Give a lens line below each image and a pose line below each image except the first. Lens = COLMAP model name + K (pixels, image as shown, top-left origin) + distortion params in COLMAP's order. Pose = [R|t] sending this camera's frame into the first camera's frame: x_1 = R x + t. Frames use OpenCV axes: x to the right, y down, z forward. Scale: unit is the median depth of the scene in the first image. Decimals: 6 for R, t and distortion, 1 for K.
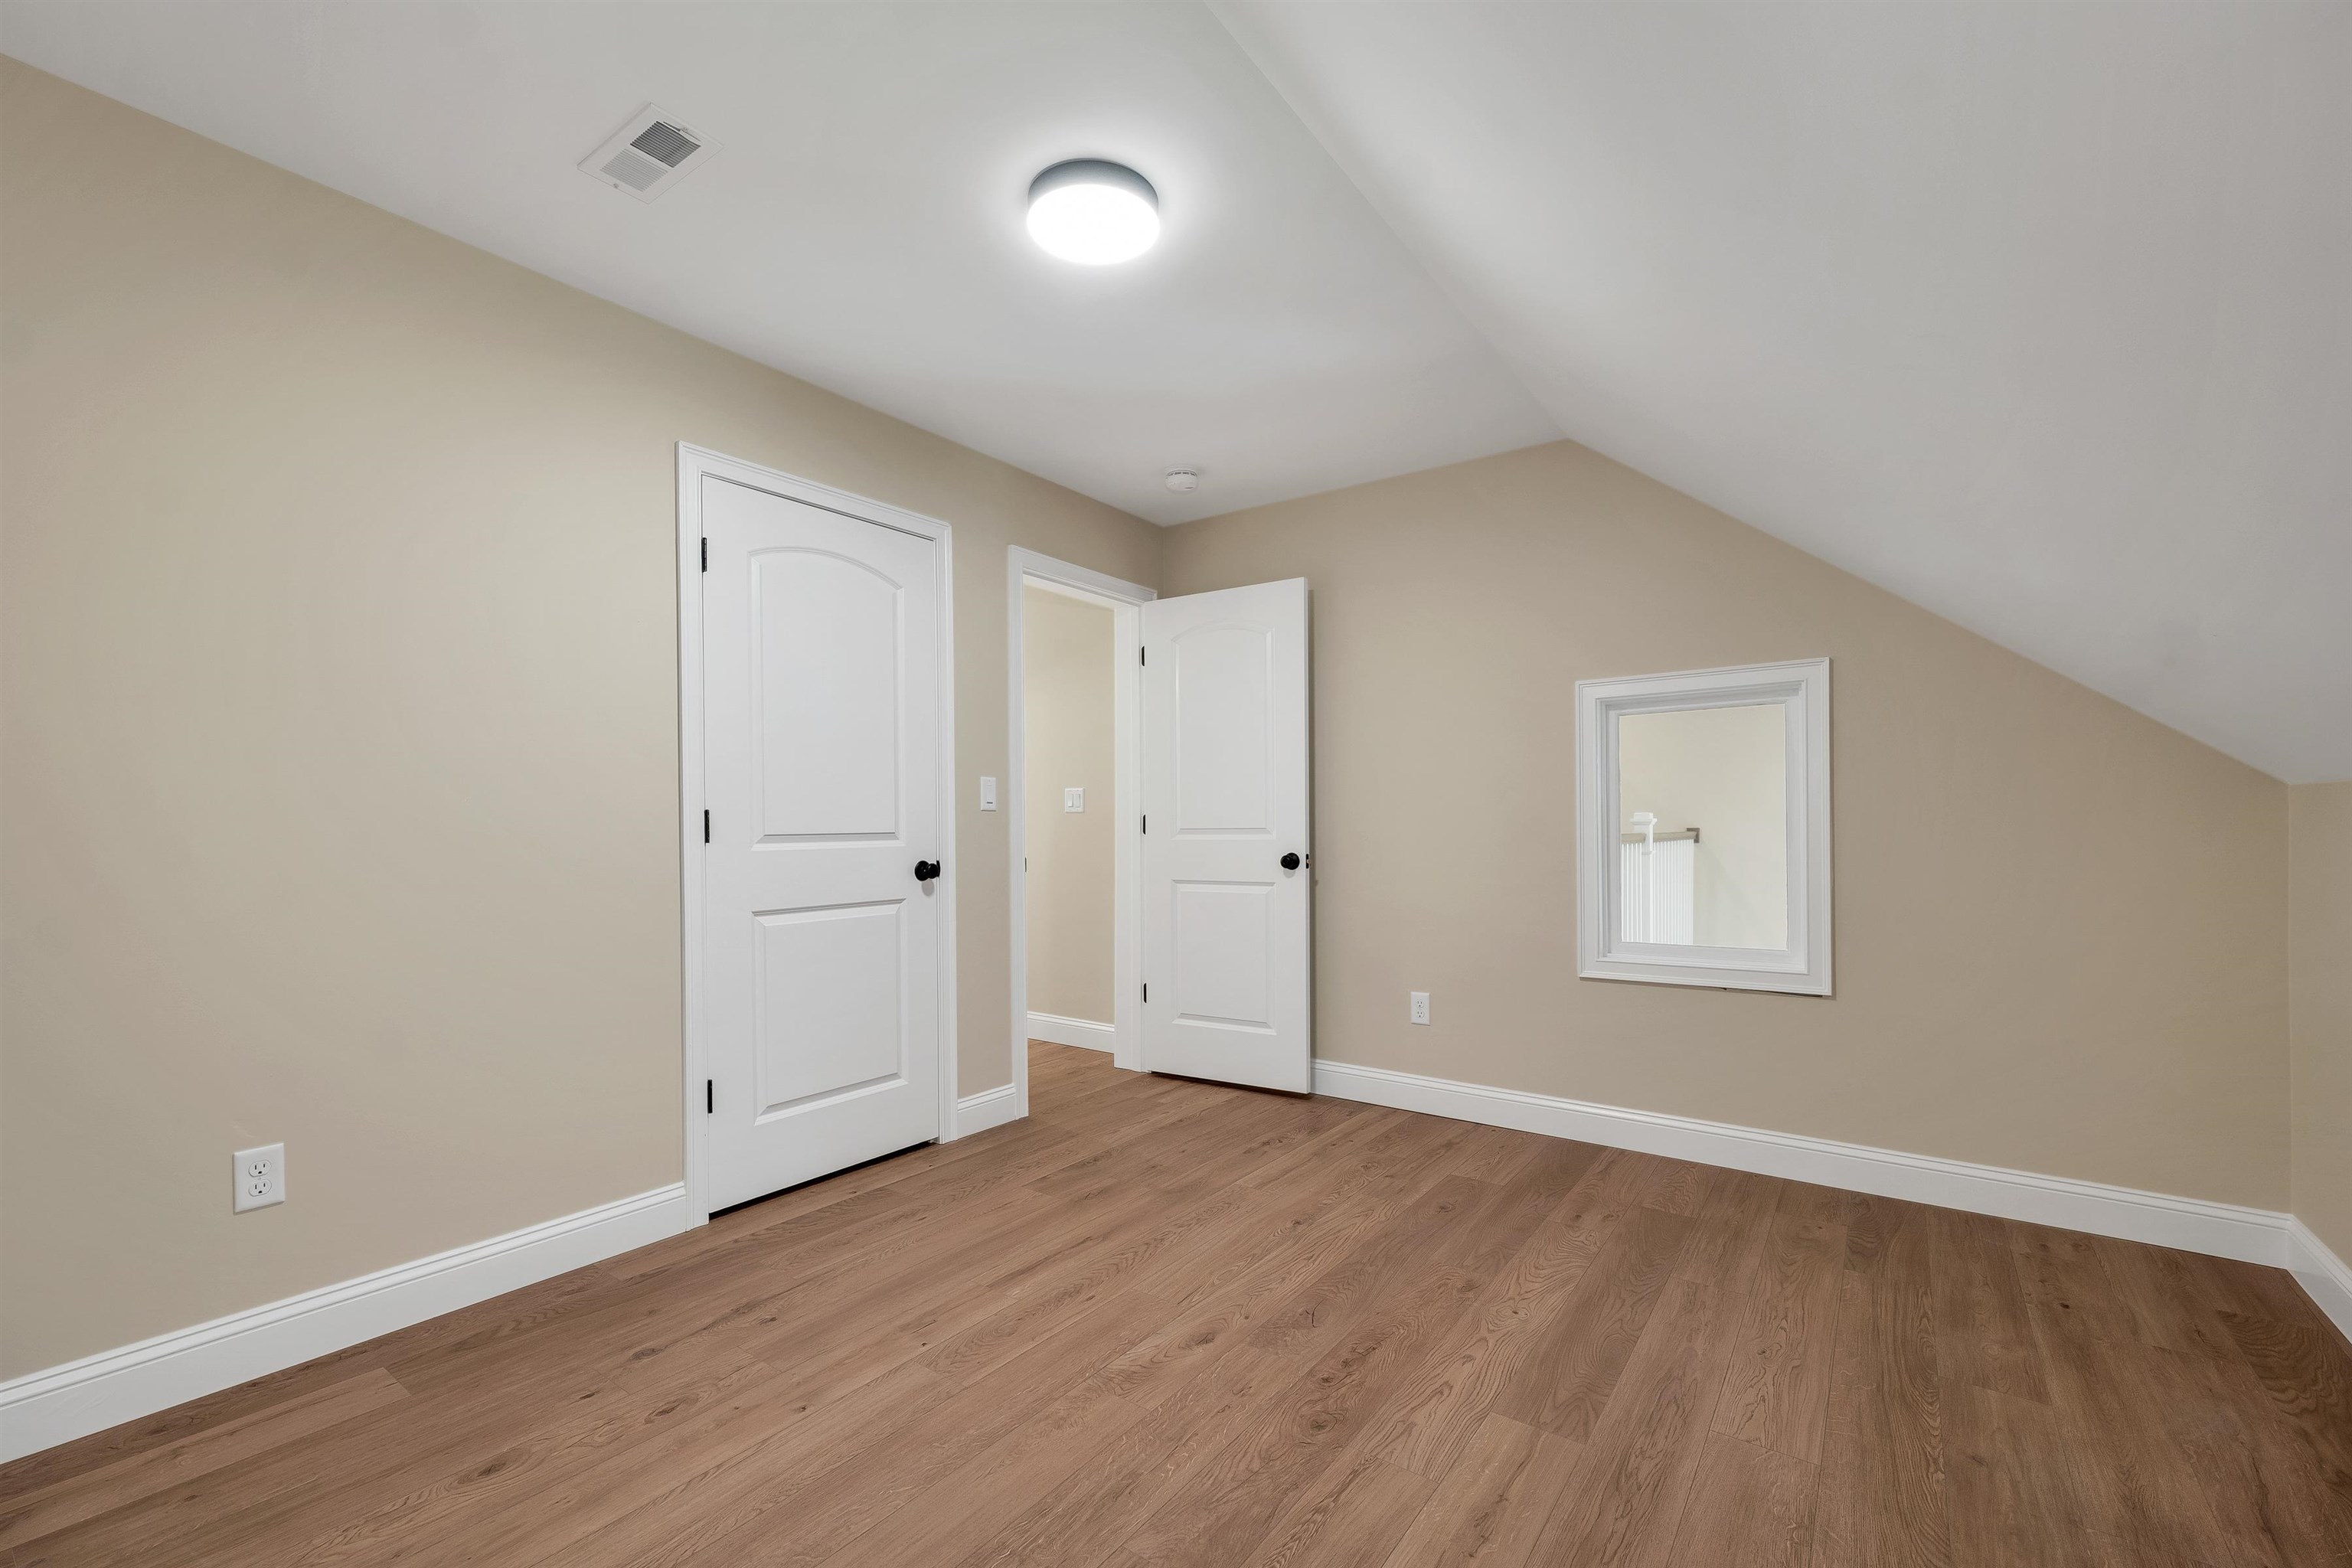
lens RADIAL K [[986.9, 0, 1180.5], [0, 986.9, 801.9], [0, 0, 1]] dist [0.001230, 0.000026]
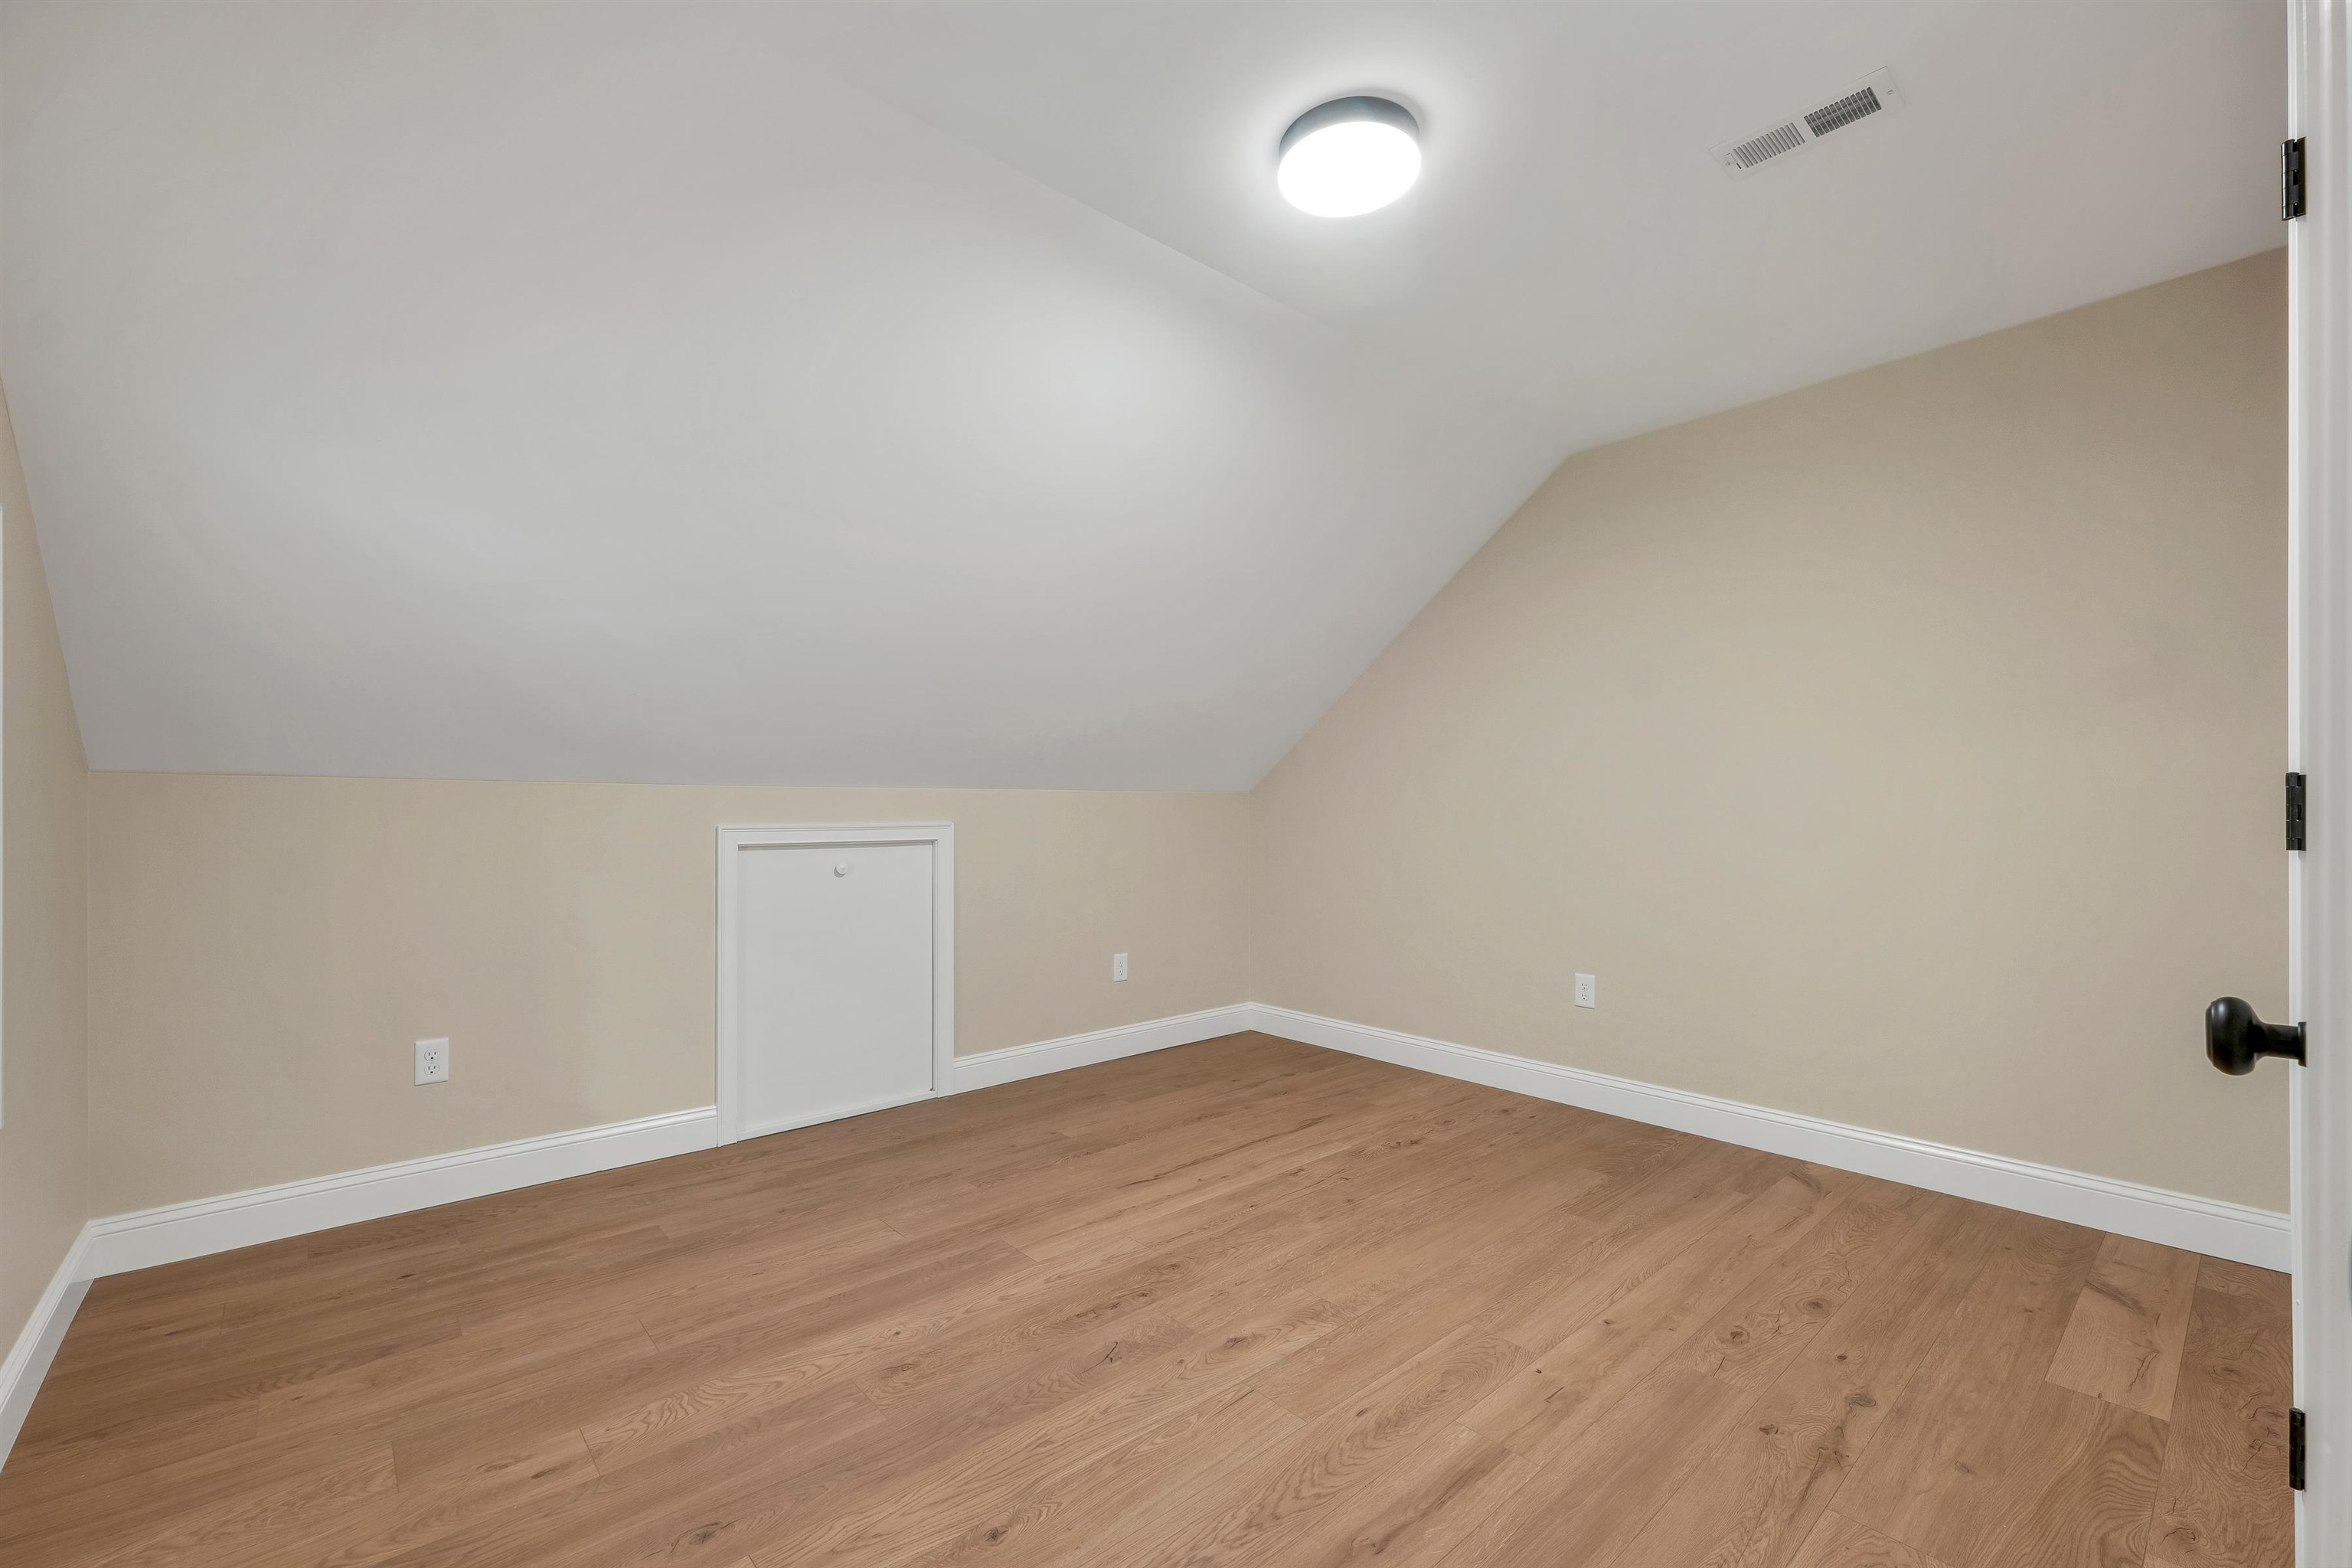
lens RADIAL K [[993.0, 0, 1183.7], [0, 993.0, 822.0], [0, 0, 1]] dist [0.001509, 0.000095]
pose [[-0.977814, 0.001173, 0.209473, -0.130385], [-0.001105, 0.999942, -0.010759, 0.046136], [-0.209473, -0.010751, -0.977755, 1.983104]]
